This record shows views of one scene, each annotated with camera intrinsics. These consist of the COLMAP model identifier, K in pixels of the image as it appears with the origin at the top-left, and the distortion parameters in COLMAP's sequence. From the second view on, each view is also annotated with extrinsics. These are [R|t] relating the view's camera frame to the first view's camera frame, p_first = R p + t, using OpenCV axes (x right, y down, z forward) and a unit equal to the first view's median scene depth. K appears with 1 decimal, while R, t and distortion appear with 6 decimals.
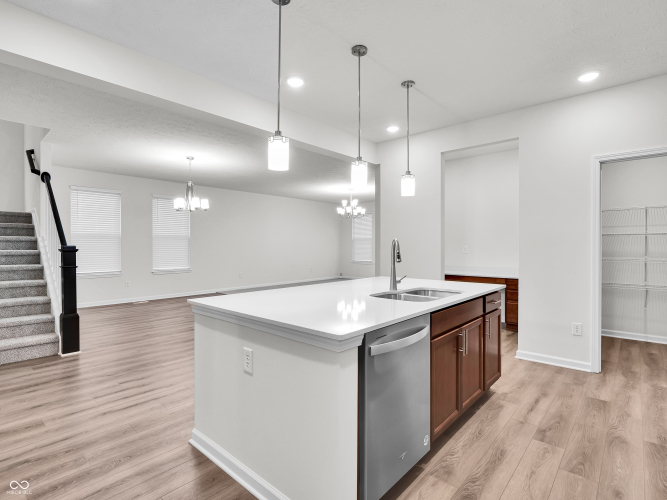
lens RADIAL K [[341.2, 0, 334.2], [0, 341.2, 245.9], [0, 0, 1]] dist [-0.003354, 0.000086]
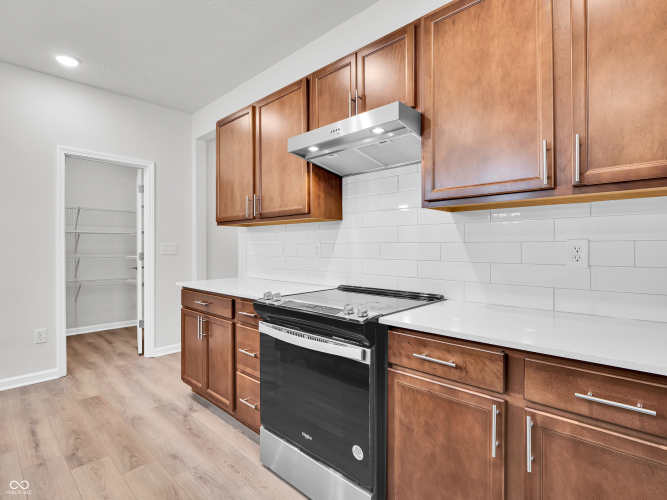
lens RADIAL K [[341.2, 0, 332.6], [0, 341.2, 249.9], [0, 0, 1]] dist [-0.003354, 0.000086]
pose [[0.035587, -0.005043, 0.999354, -0.183146], [-0.002702, 0.999983, 0.005143, 0.016379], [-0.999363, -0.002883, 0.035573, 0.268623]]
